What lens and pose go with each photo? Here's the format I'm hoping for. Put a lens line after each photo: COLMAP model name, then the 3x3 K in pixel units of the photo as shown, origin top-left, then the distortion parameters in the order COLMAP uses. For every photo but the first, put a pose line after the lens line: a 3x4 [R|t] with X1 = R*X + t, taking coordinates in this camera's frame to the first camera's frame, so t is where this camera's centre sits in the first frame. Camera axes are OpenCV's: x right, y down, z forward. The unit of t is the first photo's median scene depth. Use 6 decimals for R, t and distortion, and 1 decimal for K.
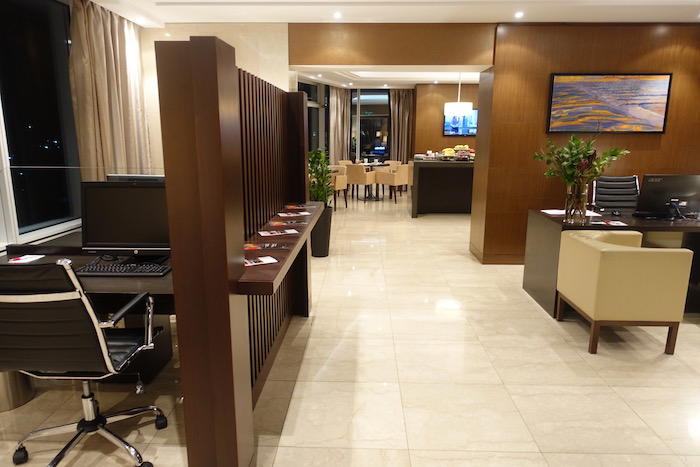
lens RADIAL K [[482.2, 0, 350.7], [0, 482.2, 233.7], [0, 0, 1]] dist [-0.011414, 0.009202]
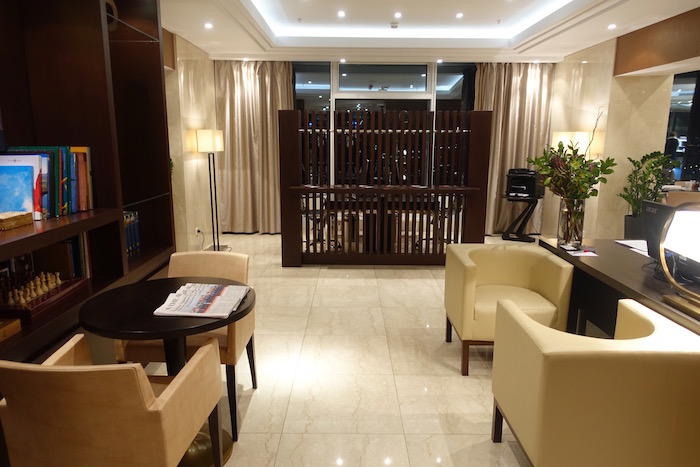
lens RADIAL K [[482.2, 0, 350.8], [0, 482.2, 238.8], [0, 0, 1]] dist [-0.011414, 0.009202]
pose [[0.023878, 0.199664, -0.979574, 1.647455], [-0.203021, 0.960403, 0.190807, -0.148719], [0.978883, 0.194318, 0.063468, 0.728011]]
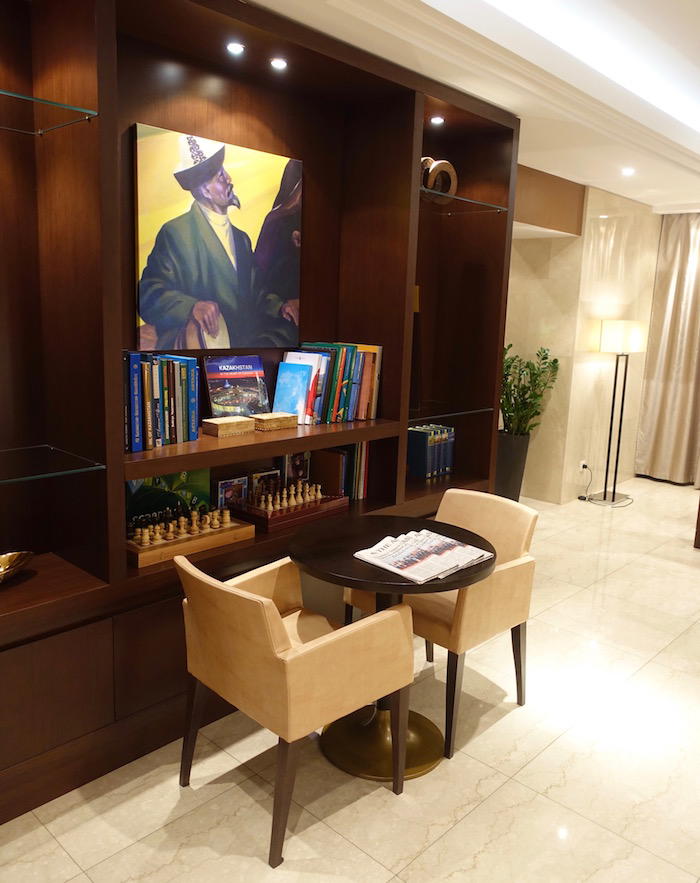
lens RADIAL K [[722.3, 0, 349.2], [0, 722.3, 435.8], [0, 0, 1]] dist [-0.000324, -0.001016]
pose [[-0.668327, 0.101451, -0.736917, 1.610784], [-0.185692, 0.936539, 0.297342, -0.238894], [0.720317, 0.335561, -0.607076, 0.973475]]
